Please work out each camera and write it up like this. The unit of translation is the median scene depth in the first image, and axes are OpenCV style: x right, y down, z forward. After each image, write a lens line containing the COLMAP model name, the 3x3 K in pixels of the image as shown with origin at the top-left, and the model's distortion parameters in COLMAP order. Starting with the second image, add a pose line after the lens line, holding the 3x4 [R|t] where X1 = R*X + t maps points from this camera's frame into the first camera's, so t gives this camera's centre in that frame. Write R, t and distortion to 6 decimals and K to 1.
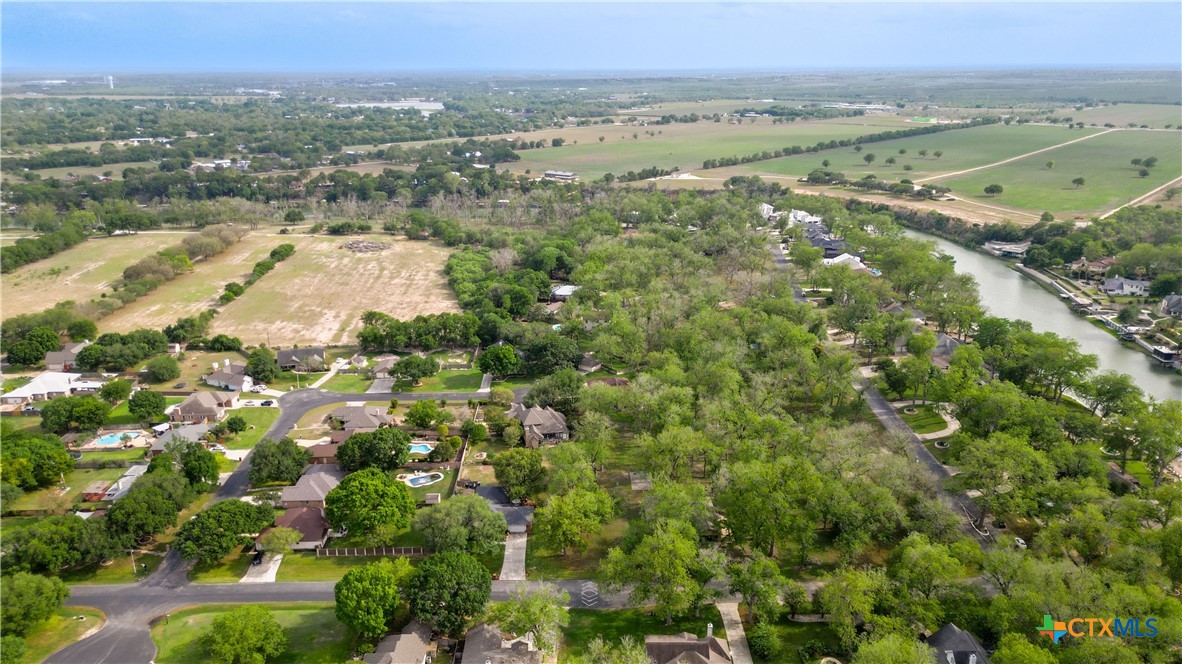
lens RADIAL K [[827.4, 0, 591.0], [0, 827.4, 332.0], [0, 0, 1]] dist [0.082598, -0.083476]
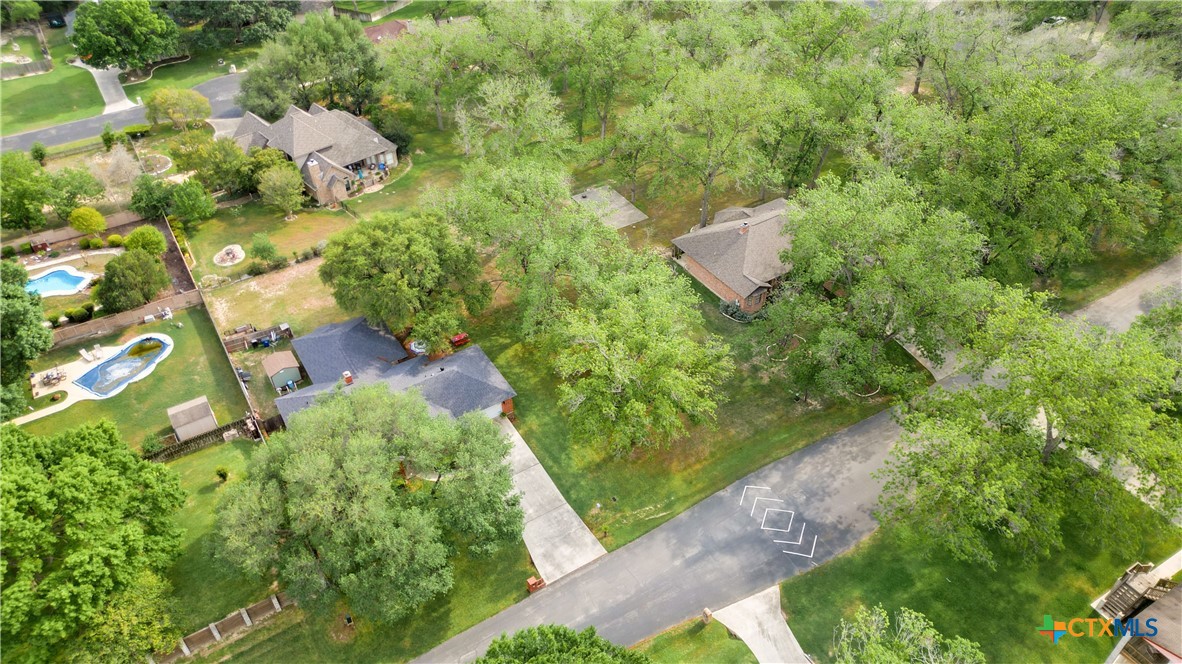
lens RADIAL K [[827.4, 0, 591.0], [0, 827.4, 332.0], [0, 0, 1]] dist [0.082598, -0.083476]
pose [[0.860771, -0.335998, 0.382332, -0.144870], [0.169086, 0.897258, 0.407845, 0.043201], [-0.480086, -0.286414, 0.829147, 0.542711]]
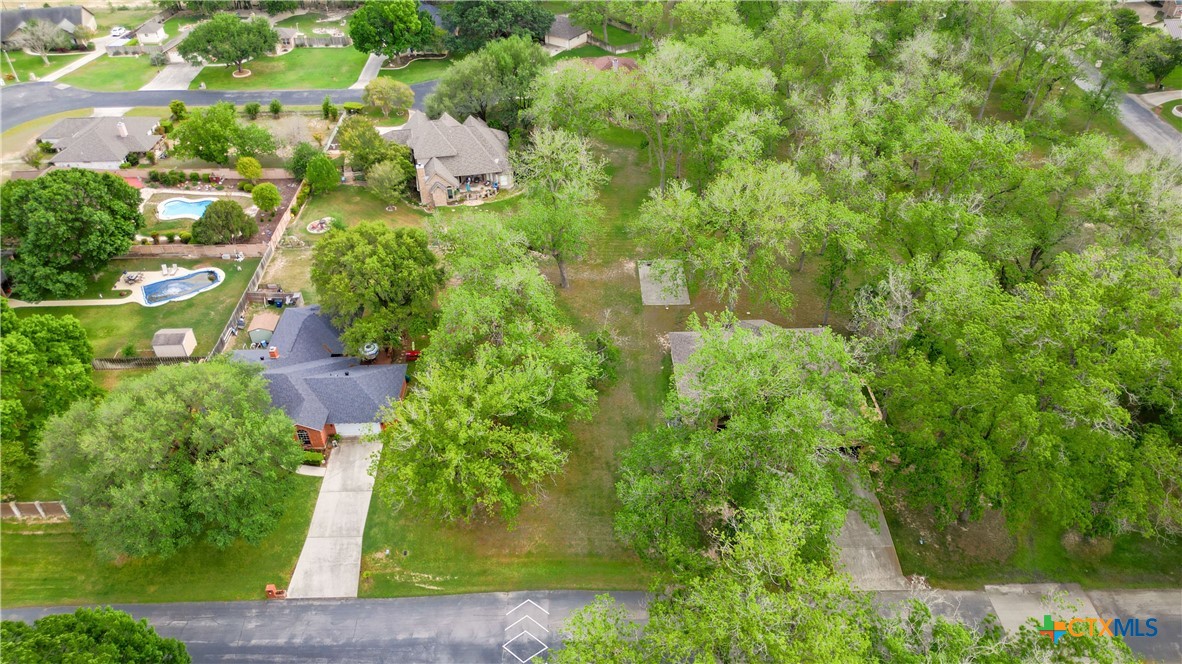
lens RADIAL K [[827.4, 0, 591.0], [0, 827.4, 332.0], [0, 0, 1]] dist [0.082598, -0.083476]
pose [[0.999911, -0.009512, -0.009330, 0.023173], [0.012118, 0.940362, 0.339961, 0.044748], [0.005540, -0.340043, 0.940393, 0.514835]]
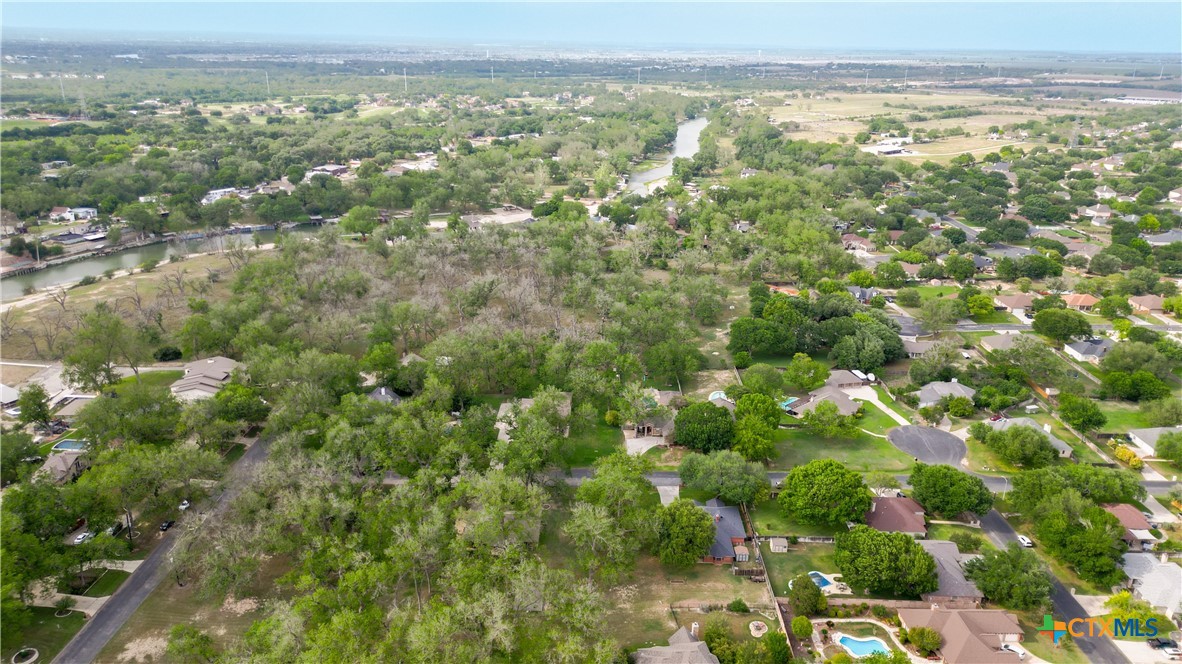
lens RADIAL K [[827.4, 0, 591.0], [0, 827.4, 332.0], [0, 0, 1]] dist [0.082598, -0.083476]
pose [[-0.999451, -0.018878, 0.027245, -0.010502], [0.001392, 0.797337, 0.603533, -0.437777], [-0.033117, 0.603240, -0.796872, 1.351556]]
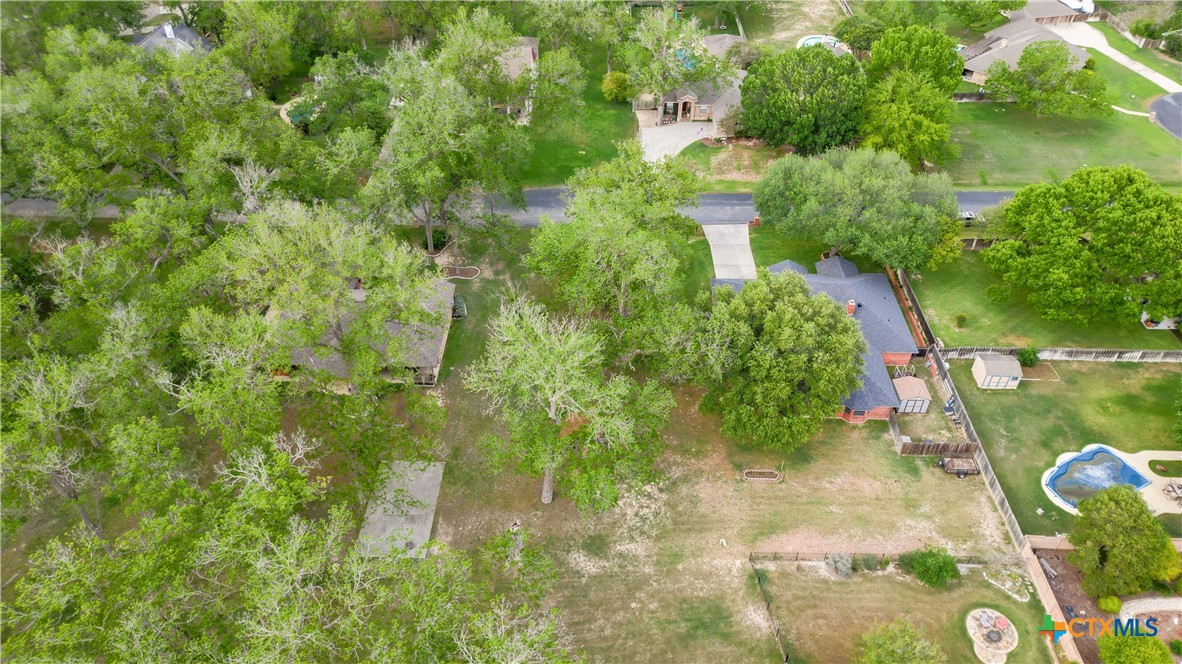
lens RADIAL K [[827.4, 0, 591.0], [0, 827.4, 332.0], [0, 0, 1]] dist [0.082598, -0.083476]
pose [[-0.999028, -0.023800, 0.037109, -0.018747], [0.018825, 0.530856, 0.847253, -0.112891], [-0.039864, 0.847128, -0.529892, 1.024717]]
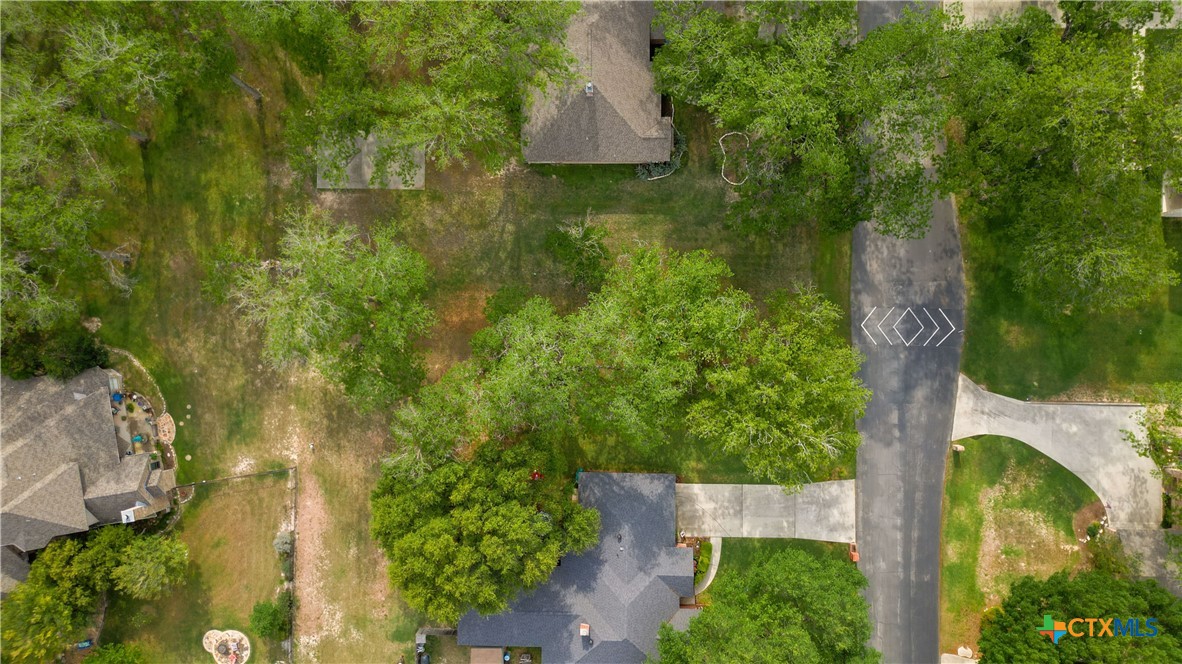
lens RADIAL K [[827.4, 0, 591.0], [0, 827.4, 332.0], [0, 0, 1]] dist [0.082598, -0.083476]
pose [[0.033968, -0.999422, -0.000960, -0.006876], [0.337214, 0.010557, 0.941369, -0.104996], [-0.940815, -0.032300, 0.337378, 0.737506]]
